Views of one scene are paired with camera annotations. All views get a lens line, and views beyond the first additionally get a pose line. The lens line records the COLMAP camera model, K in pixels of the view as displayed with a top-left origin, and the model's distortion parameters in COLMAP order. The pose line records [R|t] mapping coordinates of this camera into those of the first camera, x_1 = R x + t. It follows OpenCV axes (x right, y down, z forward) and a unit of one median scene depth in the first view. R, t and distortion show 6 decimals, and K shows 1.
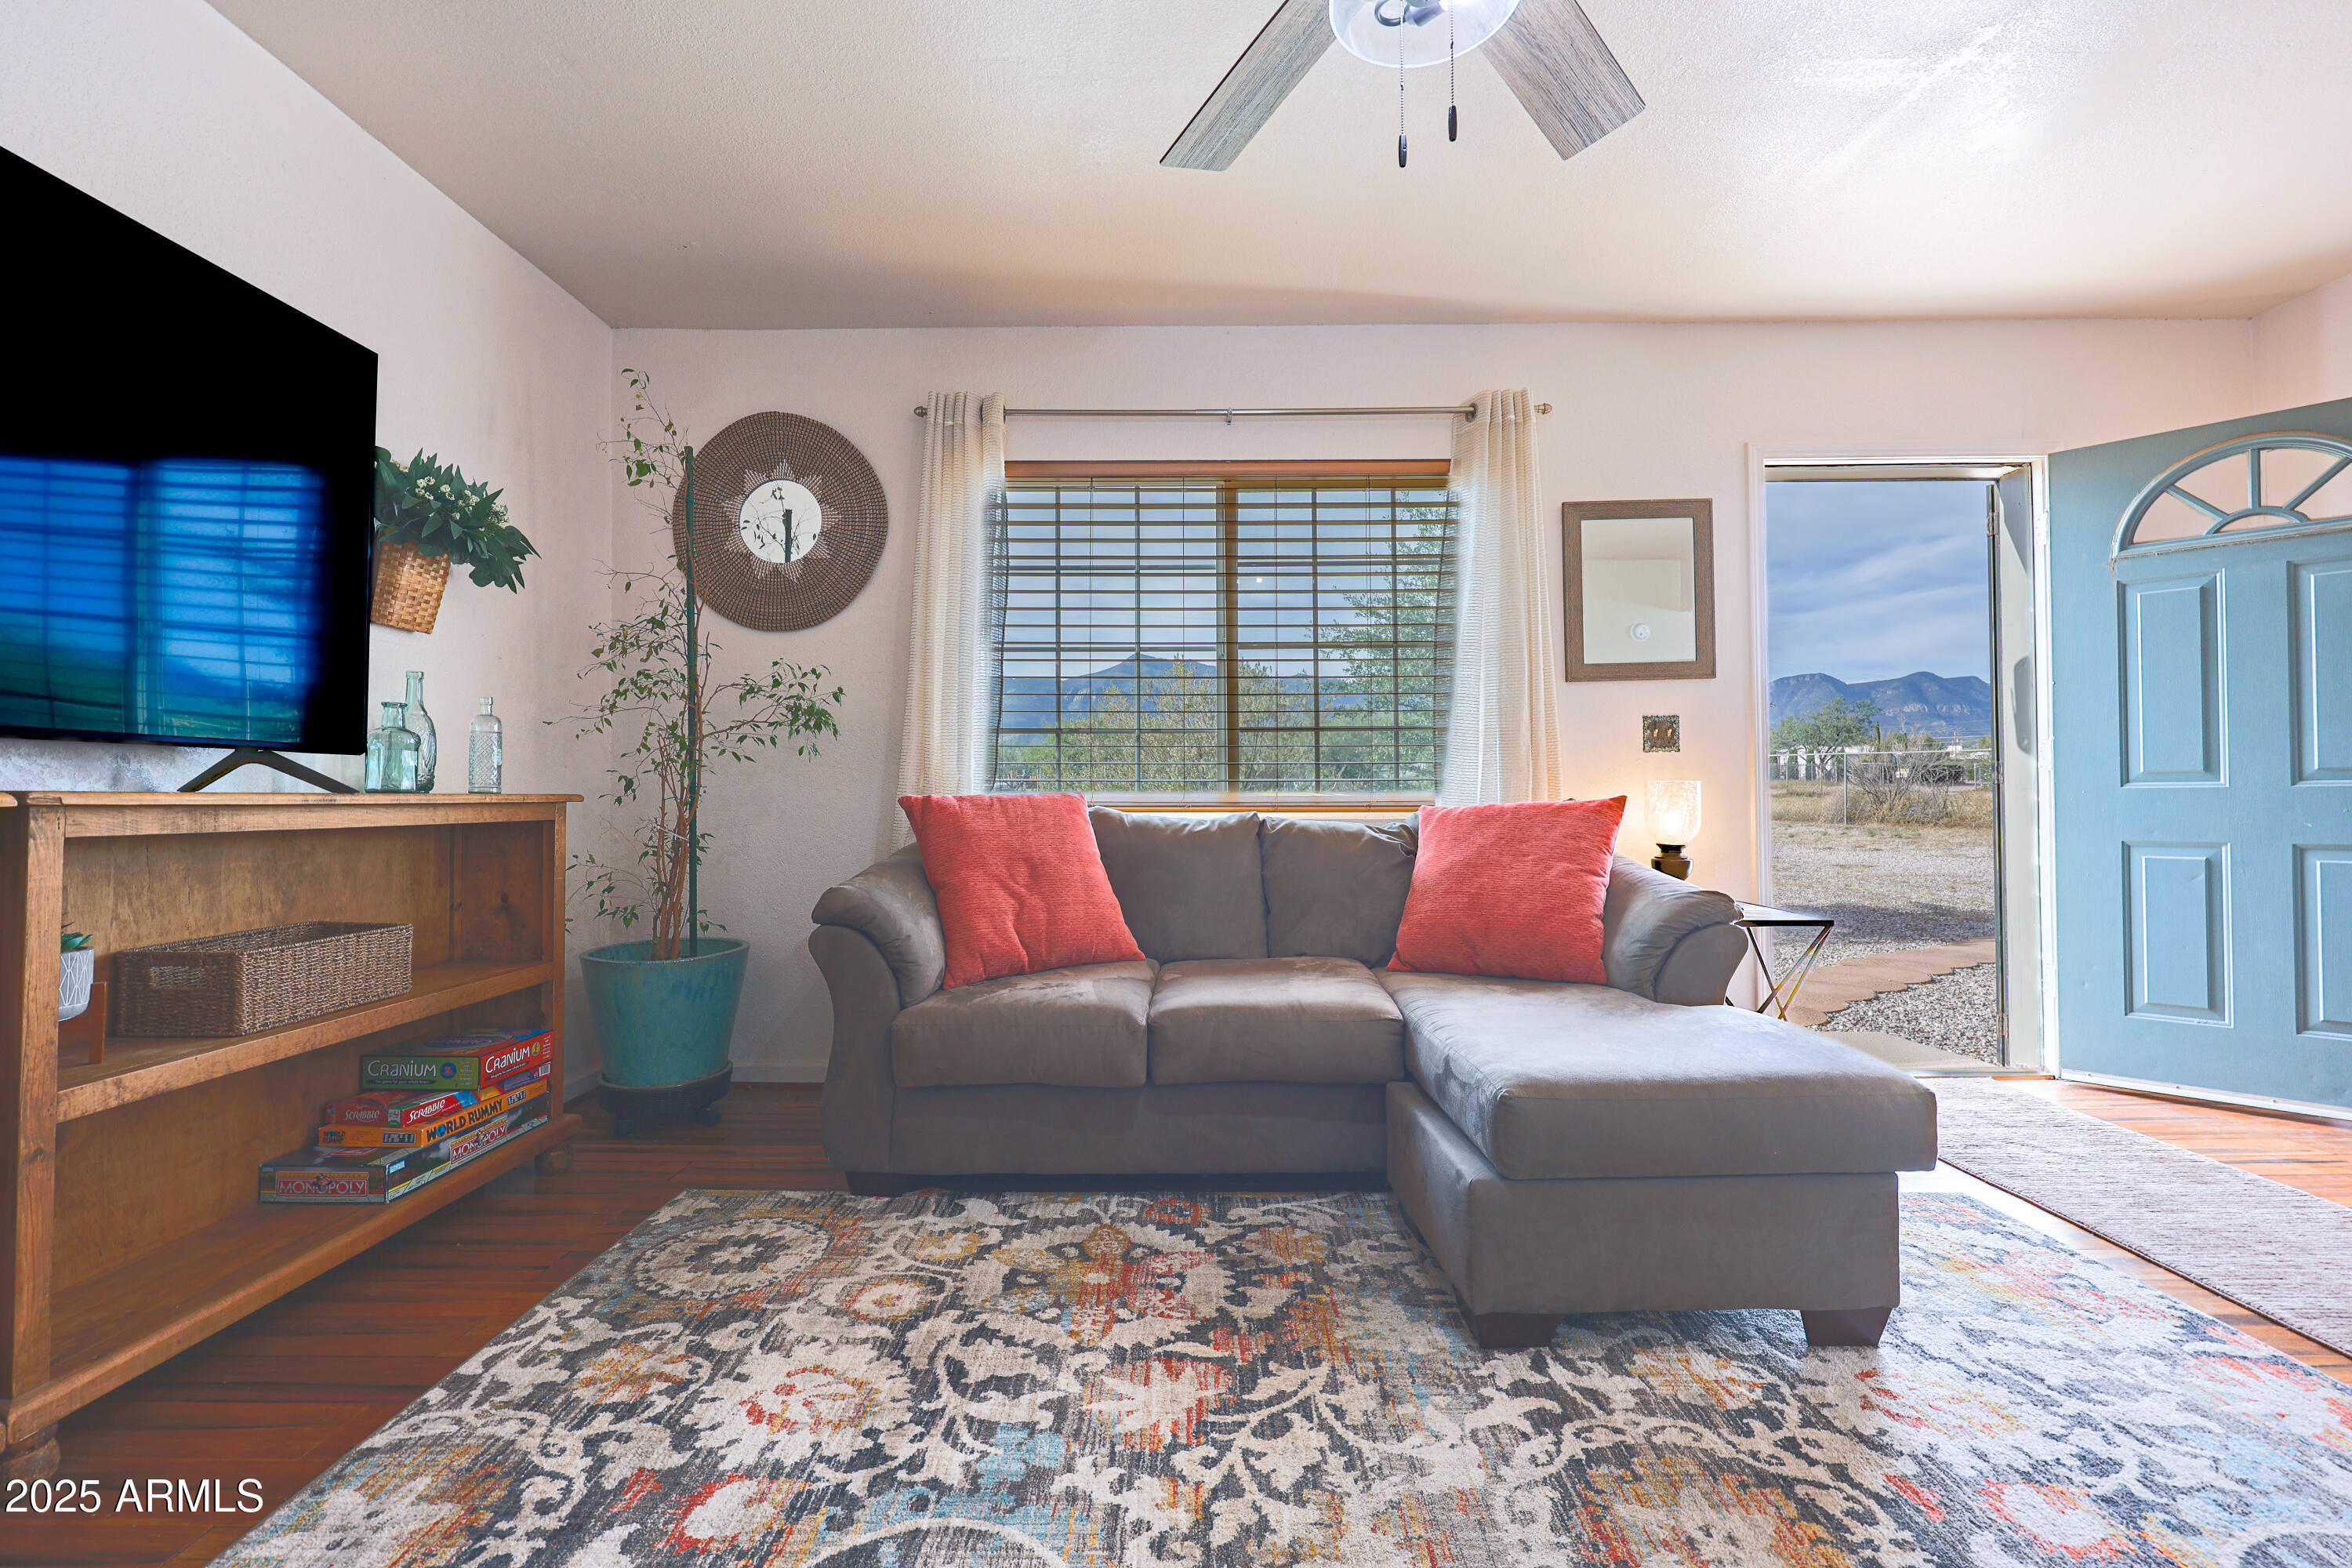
lens RADIAL K [[992.2, 0, 1180.1], [0, 992.2, 778.7], [0, 0, 1]] dist [-0.005153, 0.001175]
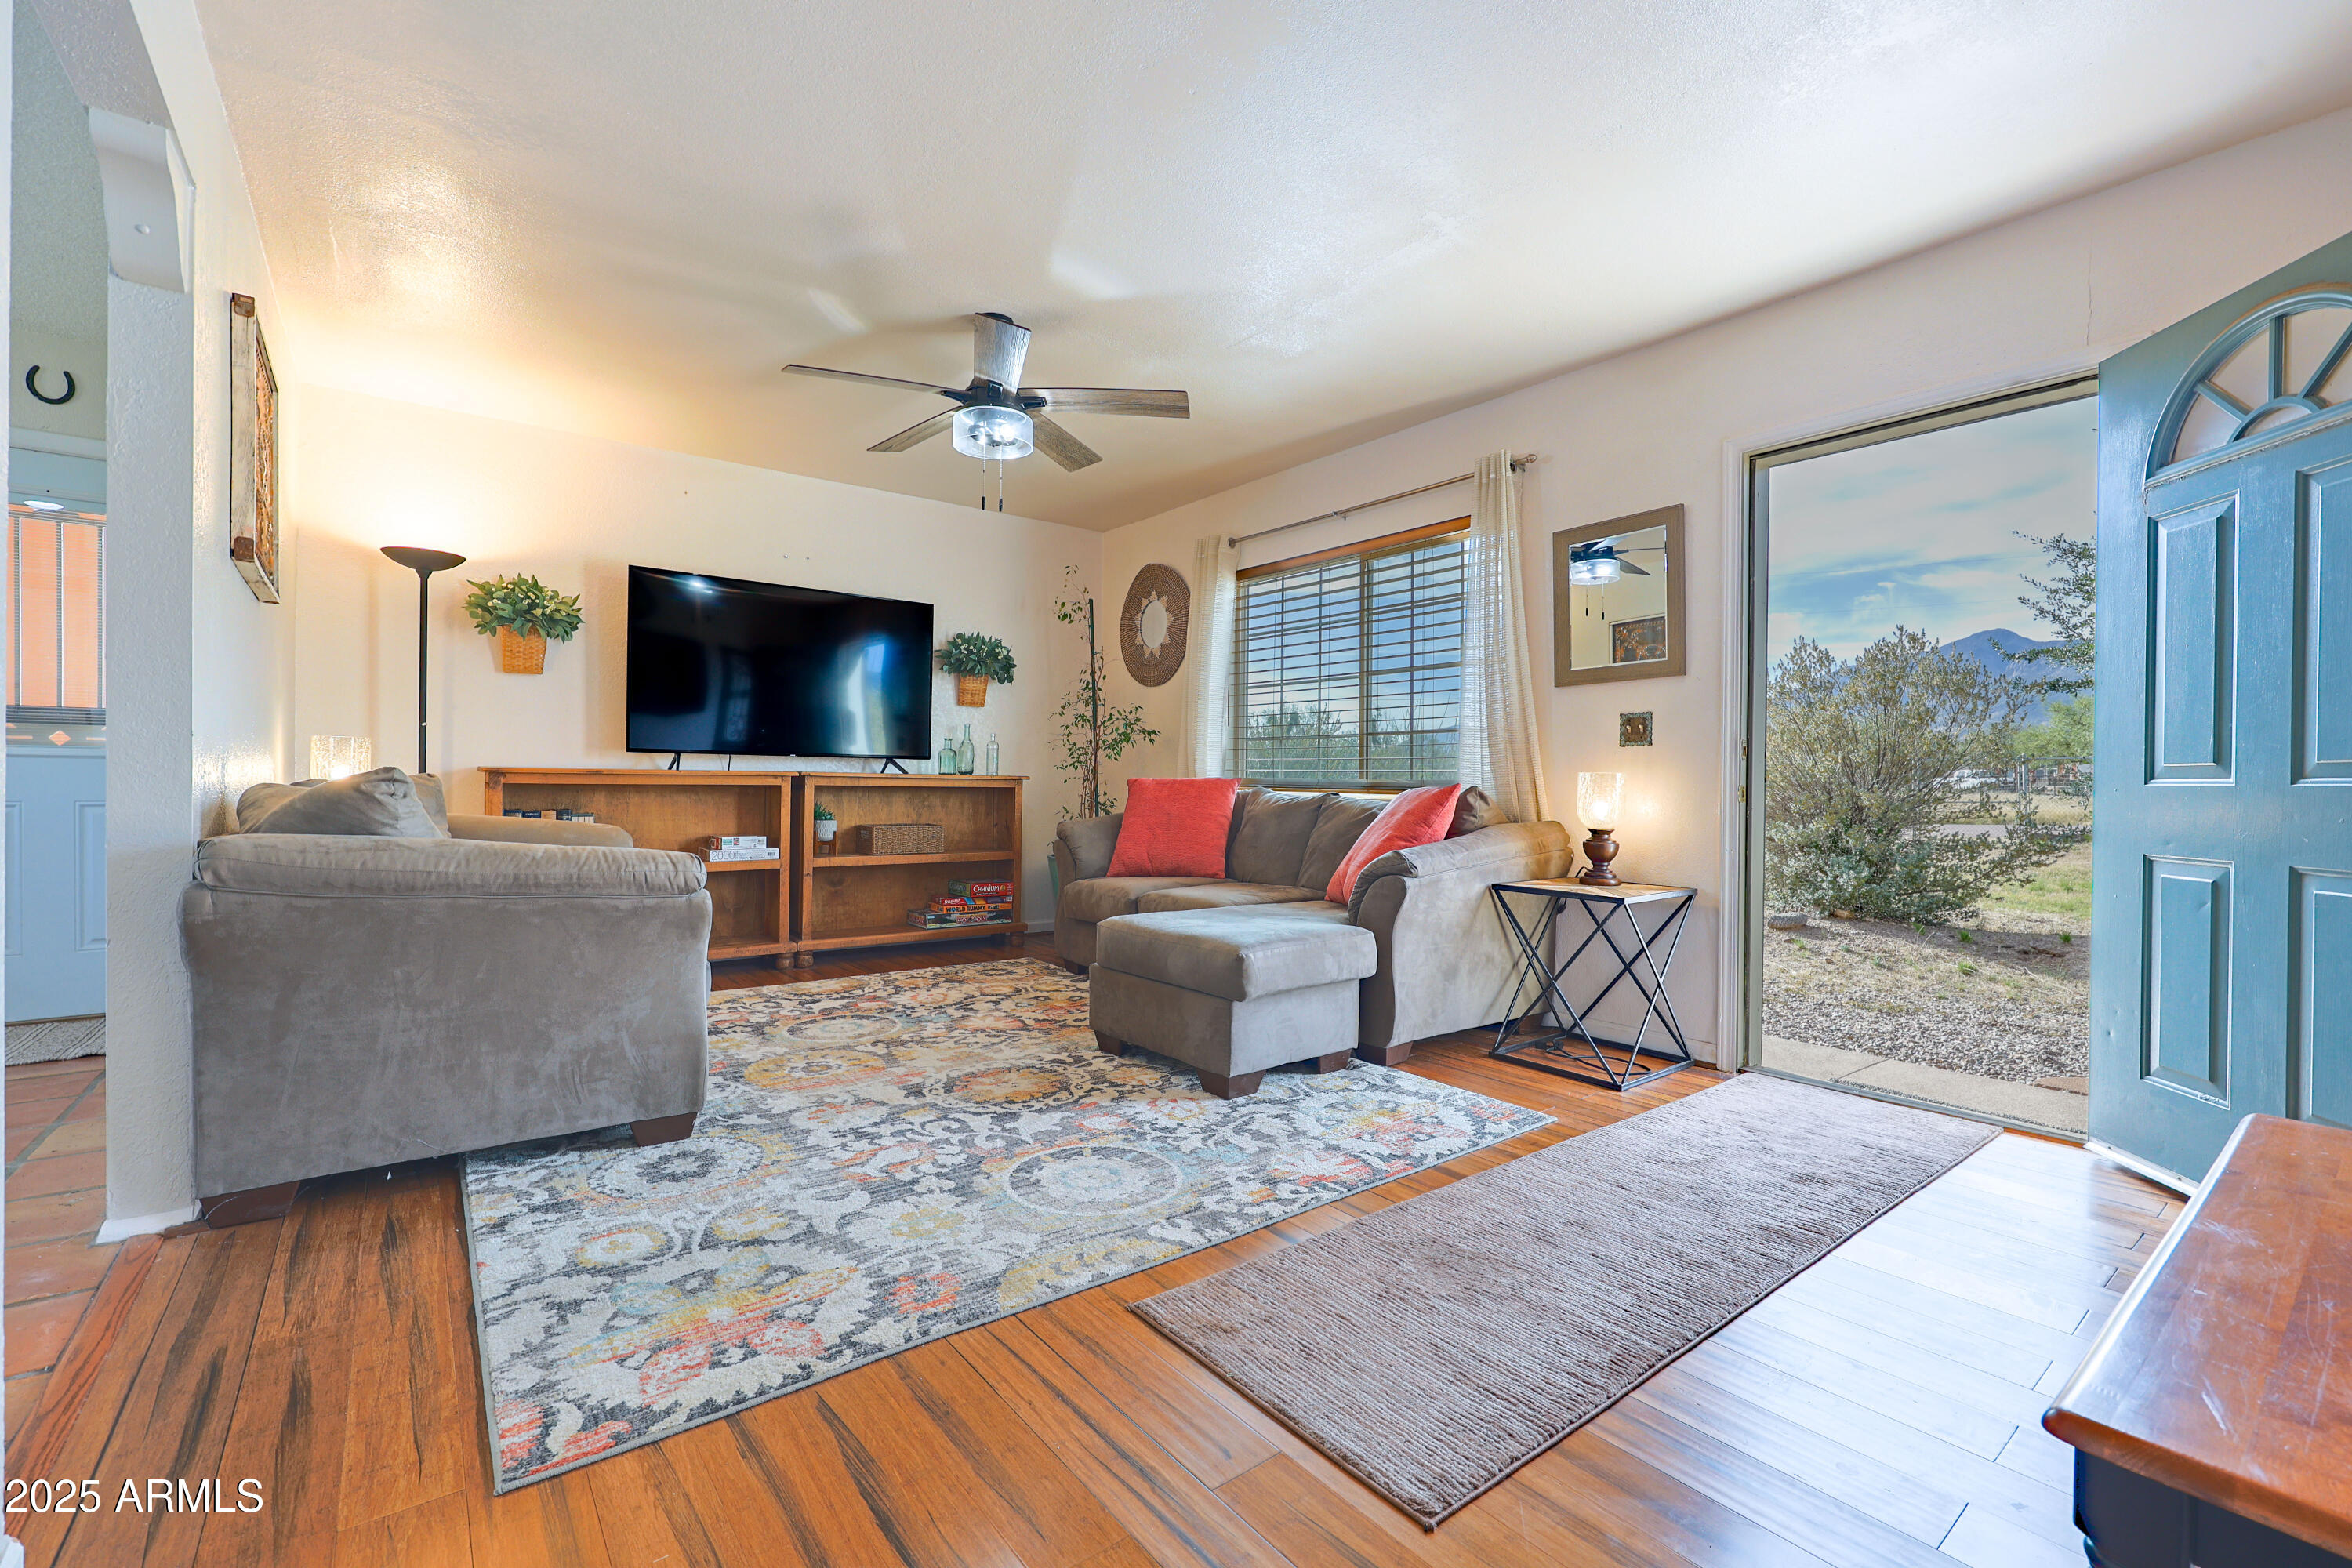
lens RADIAL K [[992.2, 0, 1182.3], [0, 992.2, 789.6], [0, 0, 1]] dist [-0.005153, 0.001175]
pose [[0.621711, 0.018596, -0.783026, 1.557360], [-0.003936, 0.999780, 0.020618, -0.000945], [0.783237, -0.009736, 0.621648, -0.099371]]
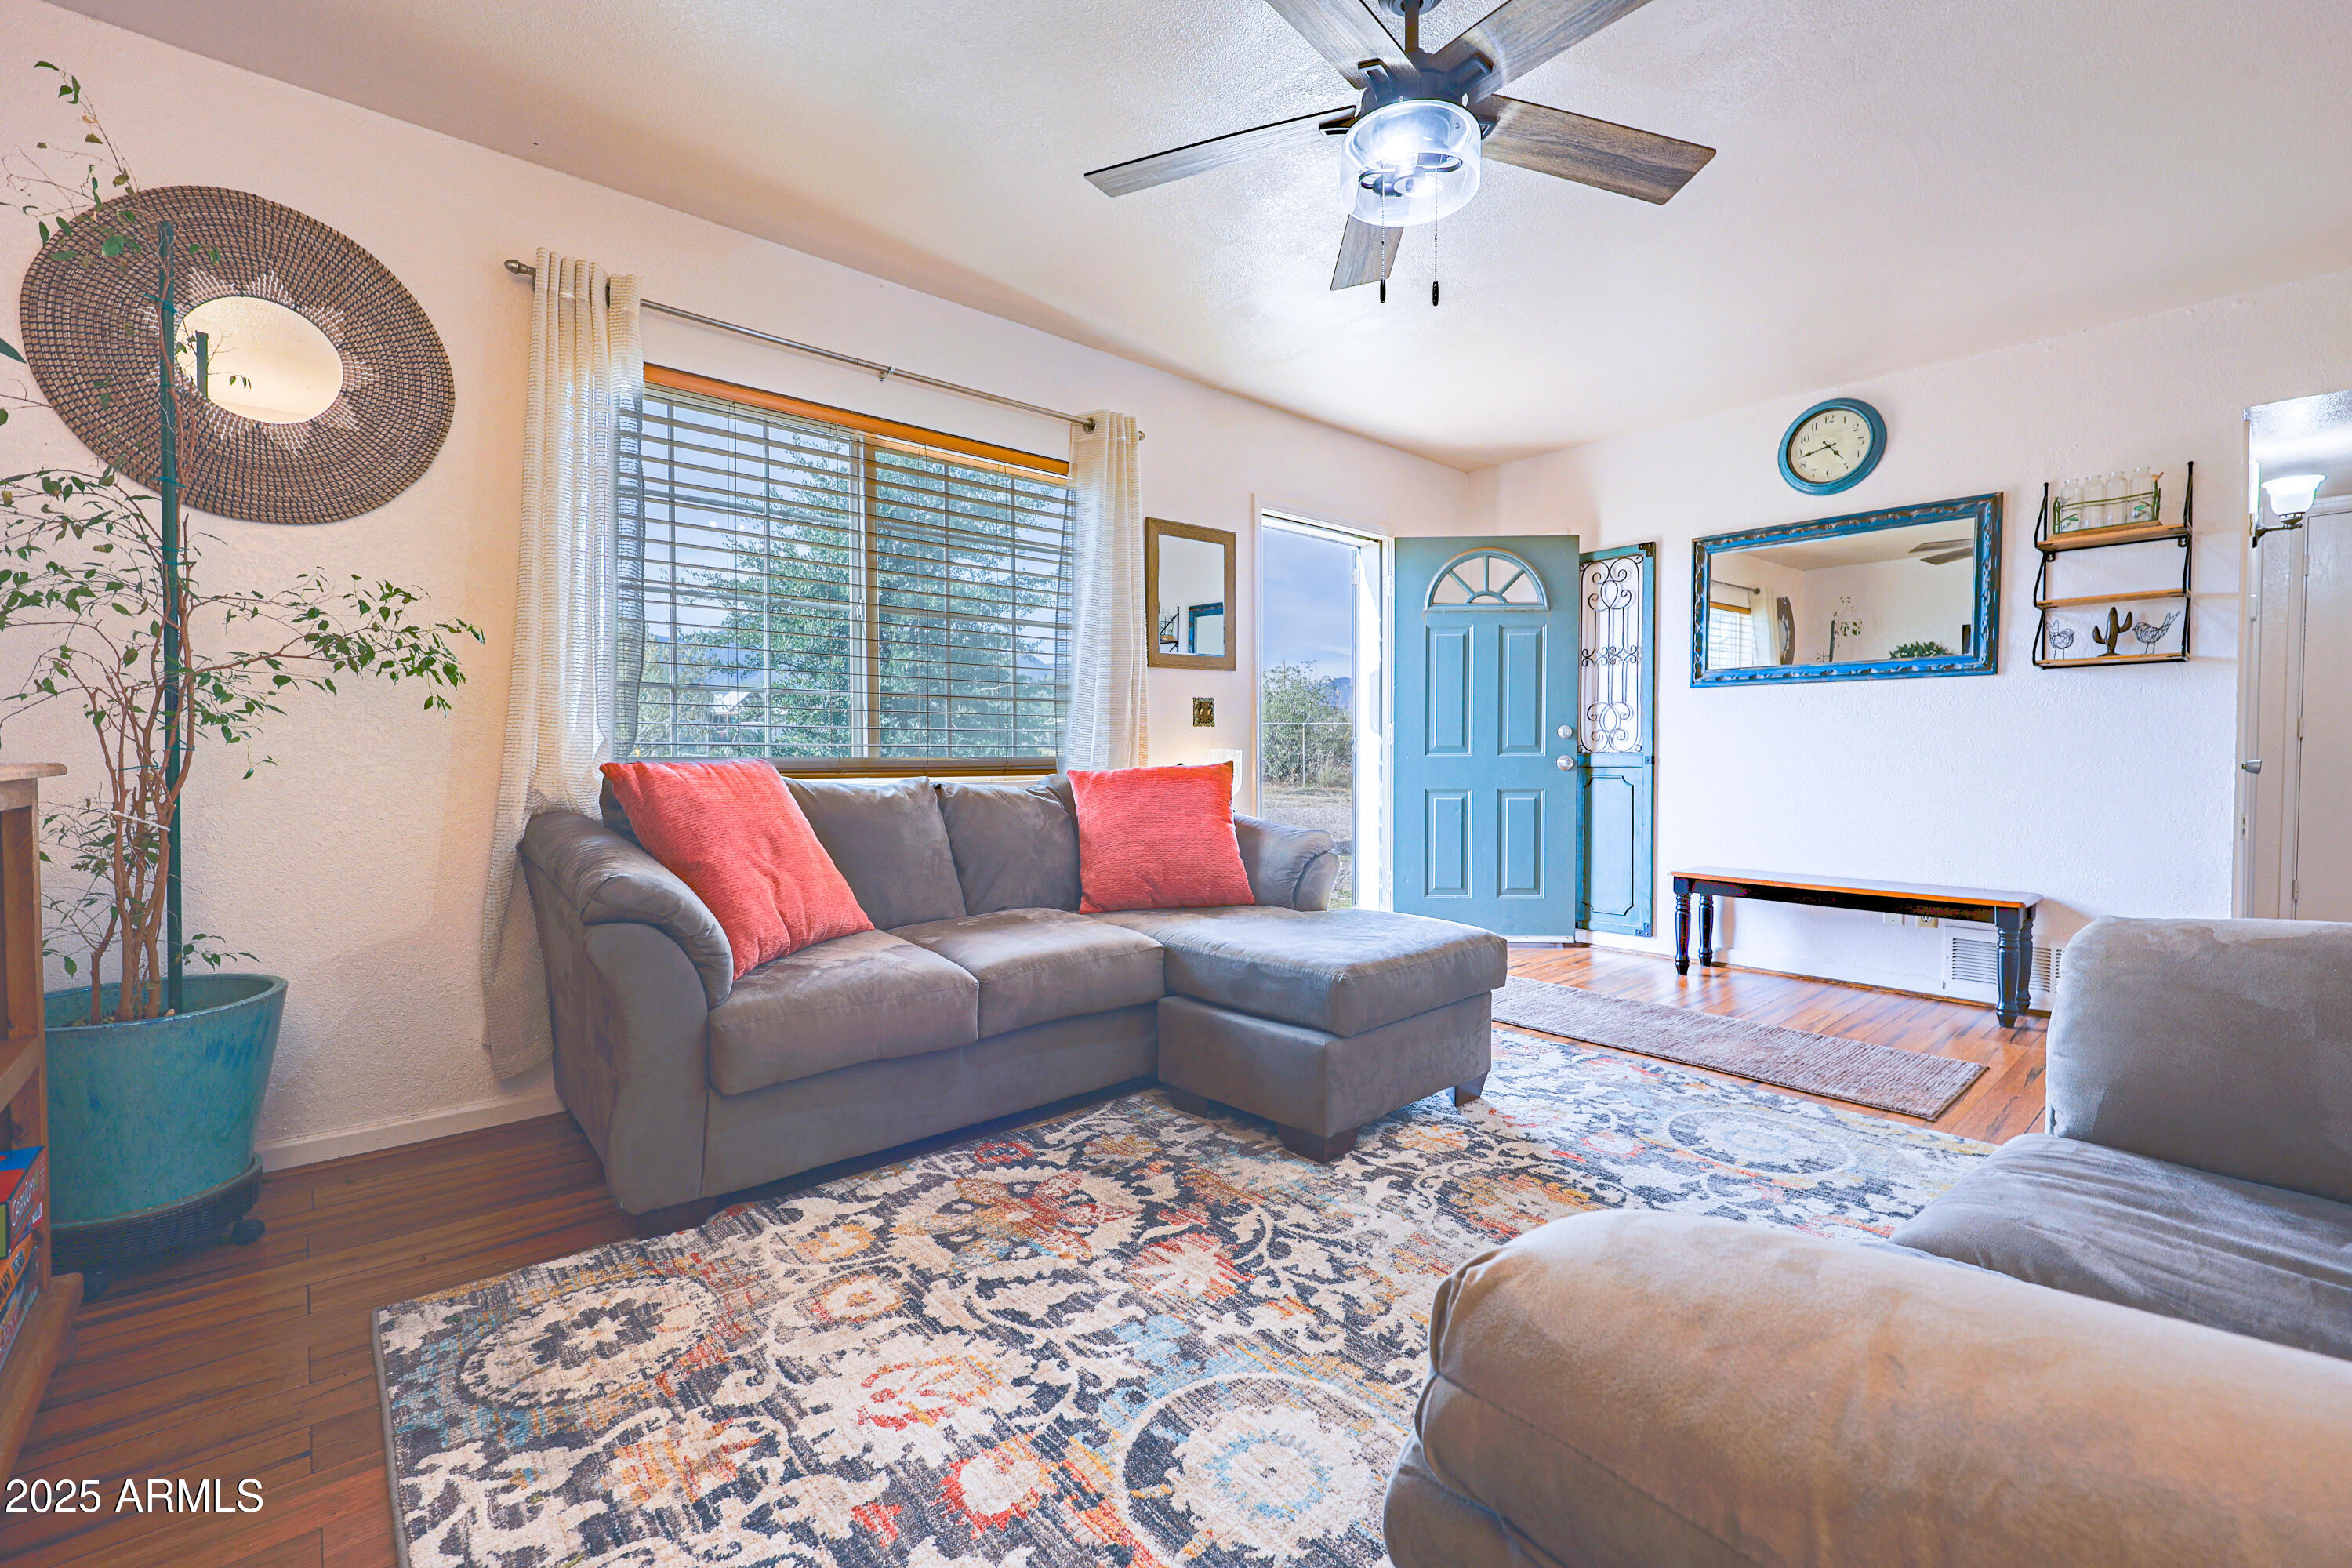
lens RADIAL K [[992.2, 0, 1181.7], [0, 992.2, 779.4], [0, 0, 1]] dist [-0.005153, 0.001175]
pose [[0.746115, -0.013390, 0.665682, -0.588685], [-0.012719, 0.999329, 0.034356, -0.003660], [-0.665695, -0.034100, 0.745444, 0.093742]]
